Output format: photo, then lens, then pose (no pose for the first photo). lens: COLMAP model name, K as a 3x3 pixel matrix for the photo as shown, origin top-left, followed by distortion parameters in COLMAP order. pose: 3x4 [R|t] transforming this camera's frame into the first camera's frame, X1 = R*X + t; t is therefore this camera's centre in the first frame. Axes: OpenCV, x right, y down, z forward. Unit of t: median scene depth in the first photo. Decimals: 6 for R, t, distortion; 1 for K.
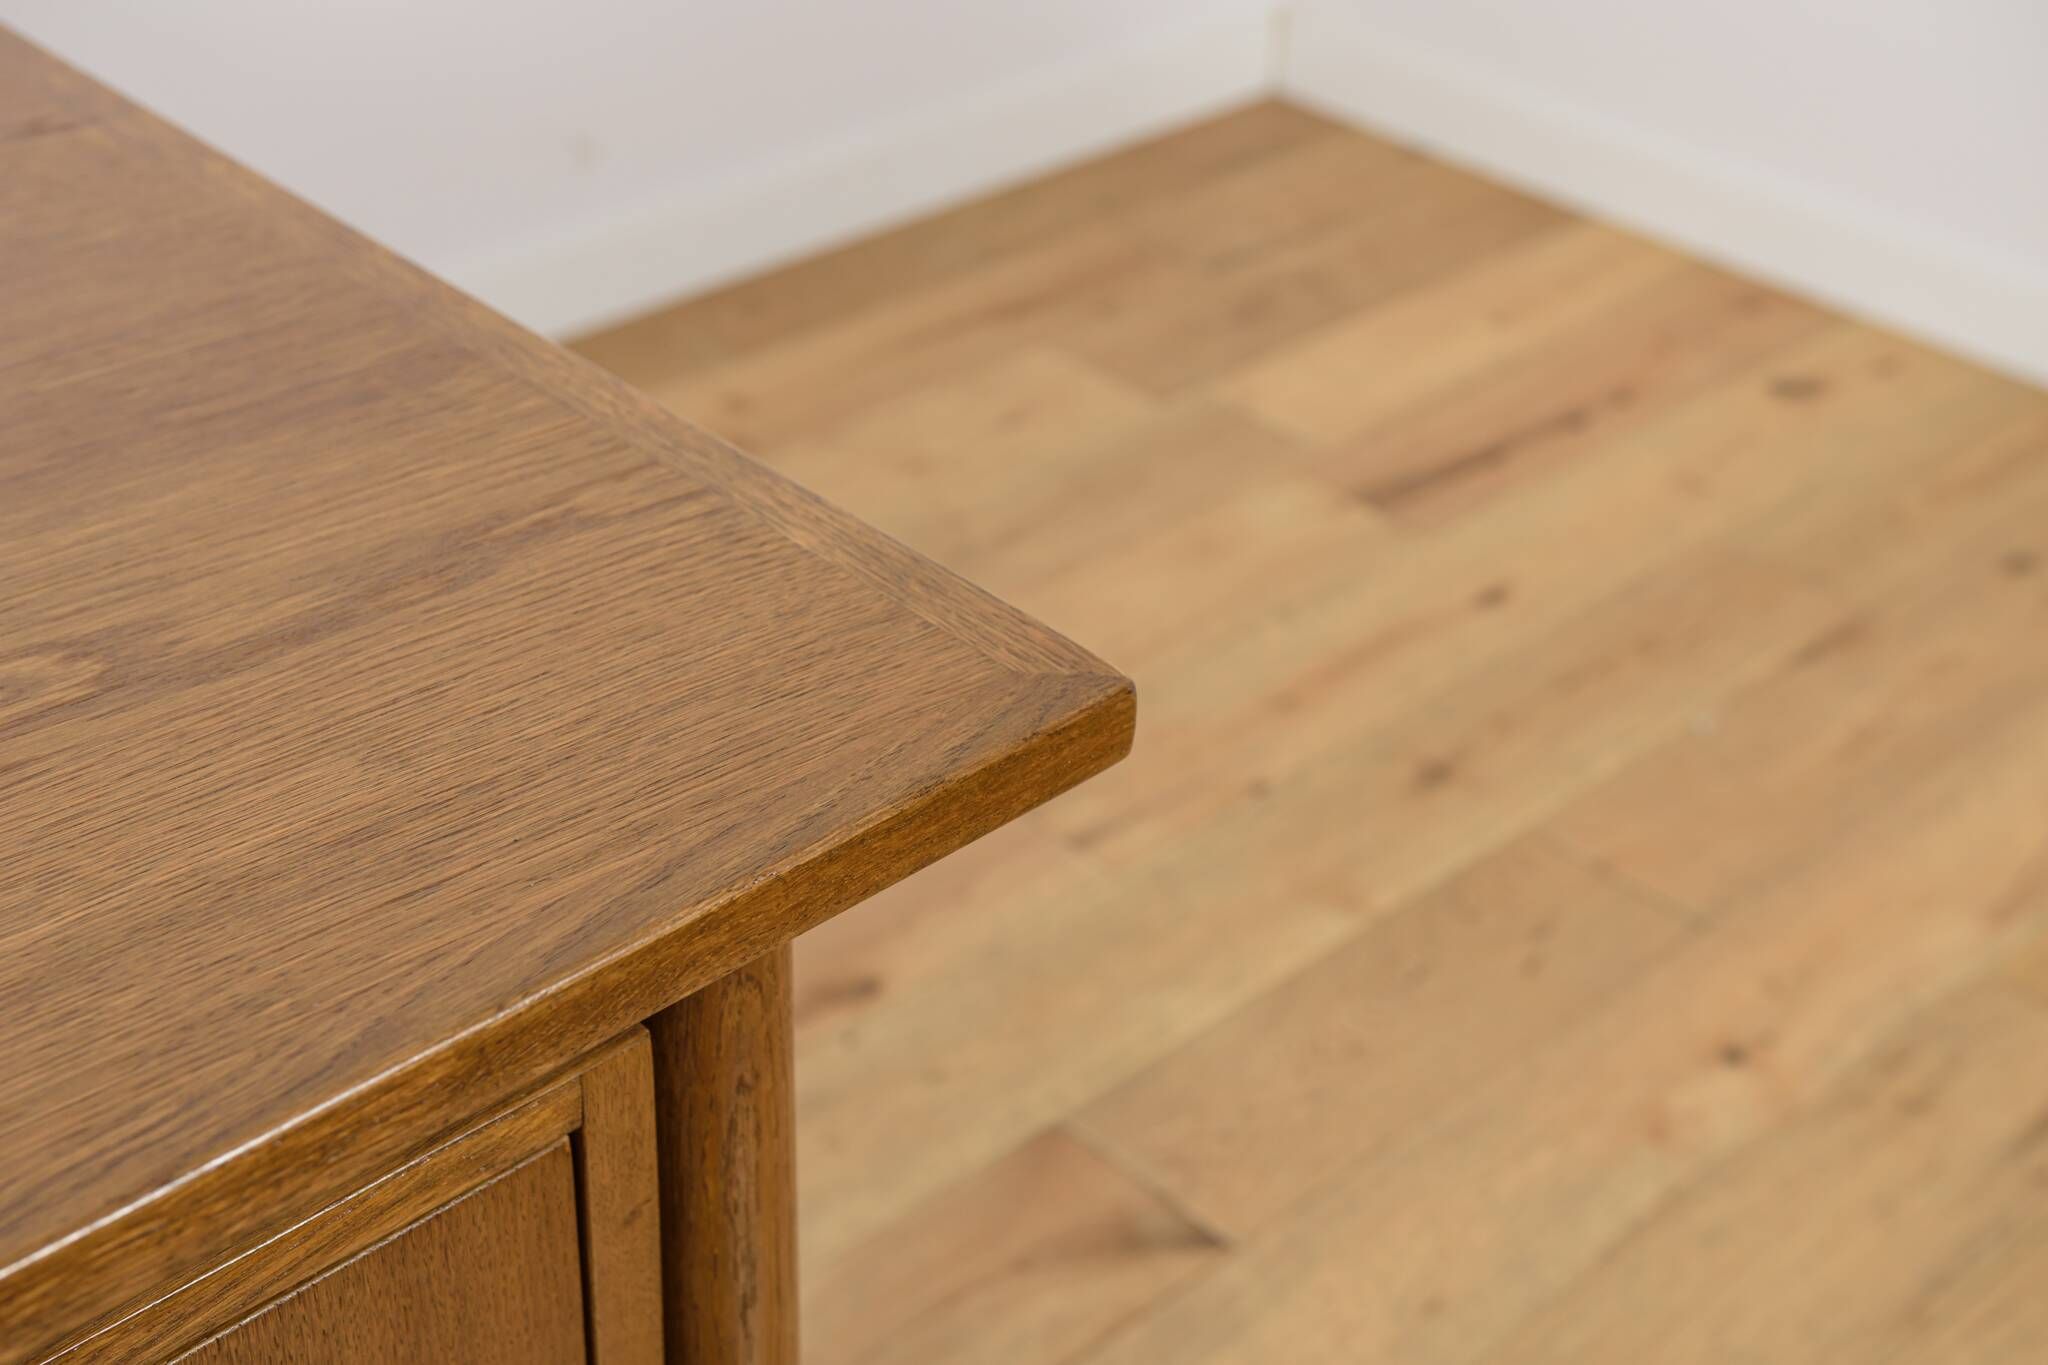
lens RADIAL K [[2954.3, 0, 1023.1], [0, 2954.3, 682.0], [0, 0, 1]] dist [0.091377, 0.000000]
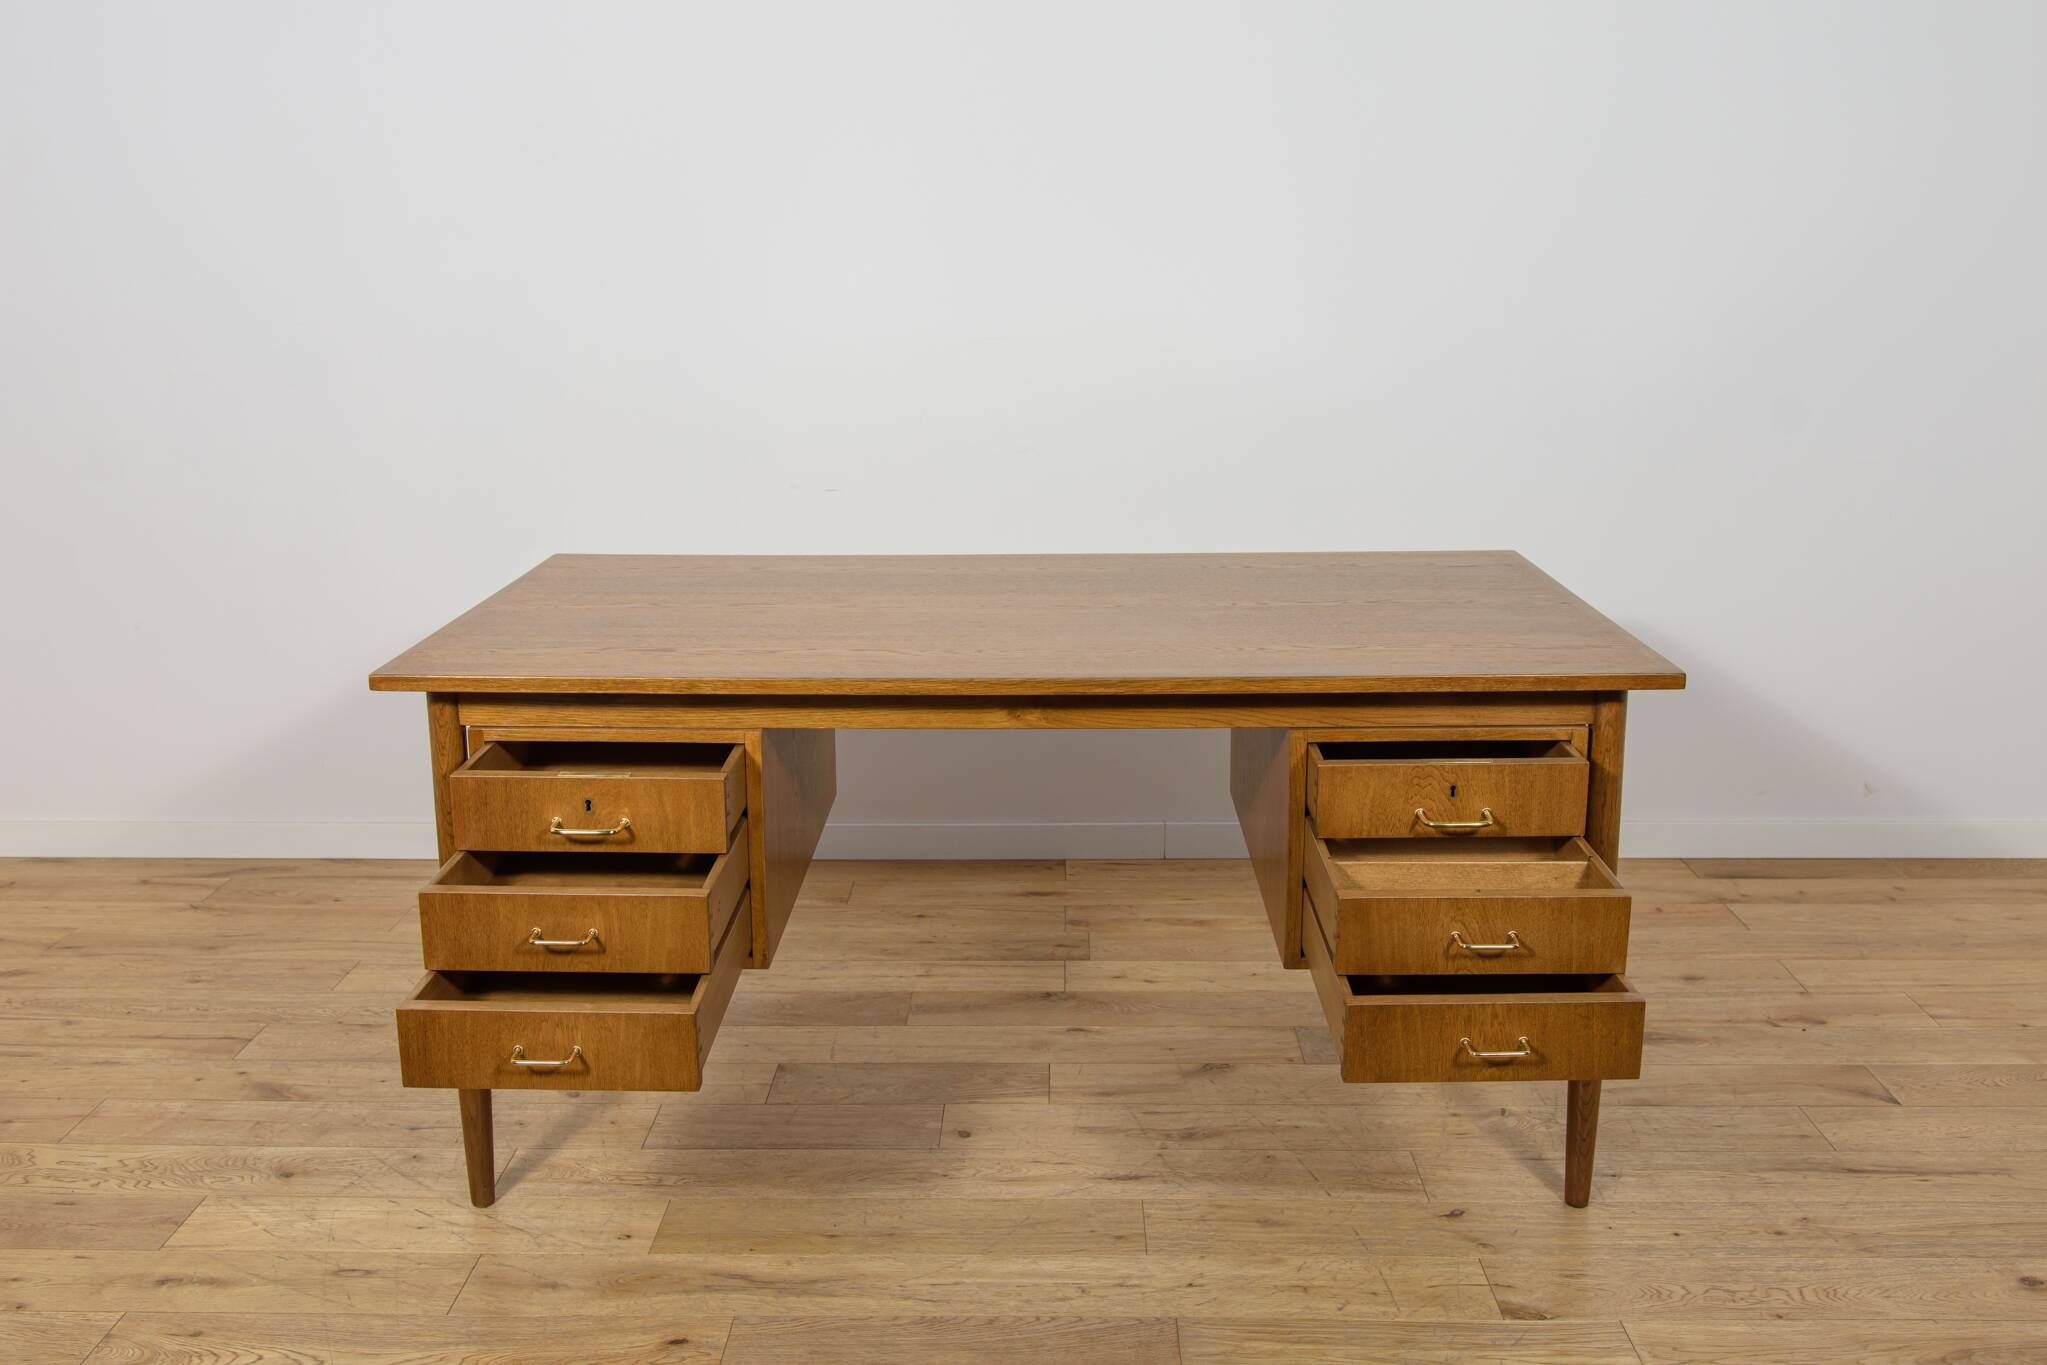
lens RADIAL K [[1849.1, 0, 1033.6], [0, 1849.1, 693.3], [0, 0, 1]] dist [-0.036622, 0.036651]
pose [[0.714210, 0.129322, -0.687880, 1.408051], [-0.353051, 0.915160, -0.194515, 1.036163], [0.604366, 0.381782, 0.699274, -1.924984]]
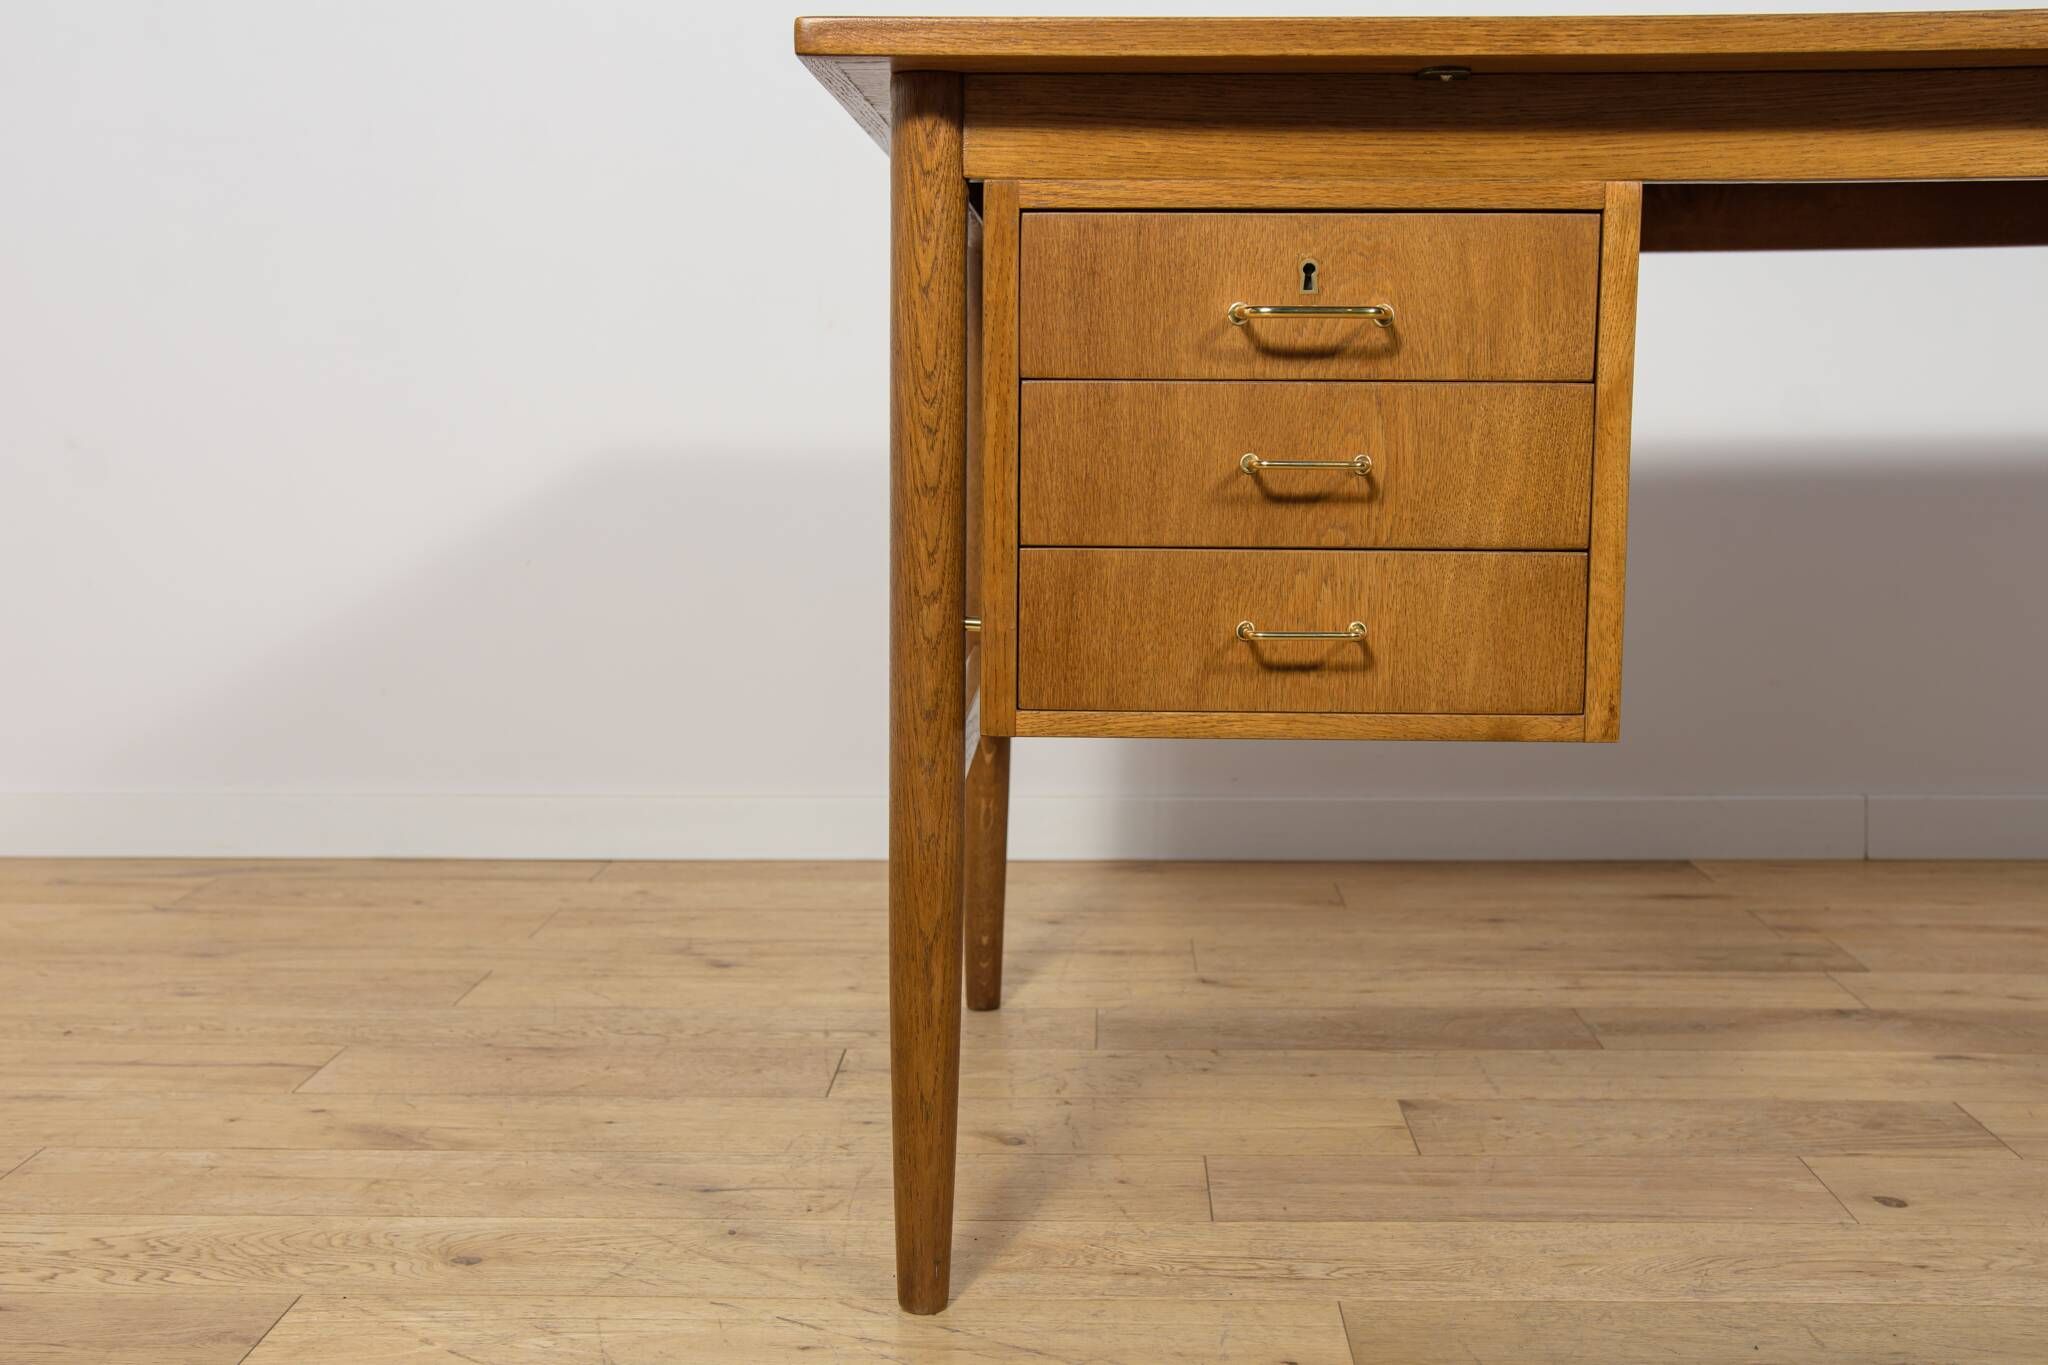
lens RADIAL K [[2381.6, 0, 1026.3], [0, 2381.6, 709.0], [0, 0, 1]] dist [0.063615, 0.000000]
pose [[0.702738, 0.048976, -0.709761, -0.144206], [-0.360826, 0.884336, -0.296234, 1.742540], [0.613158, 0.464275, 0.639129, -1.227953]]
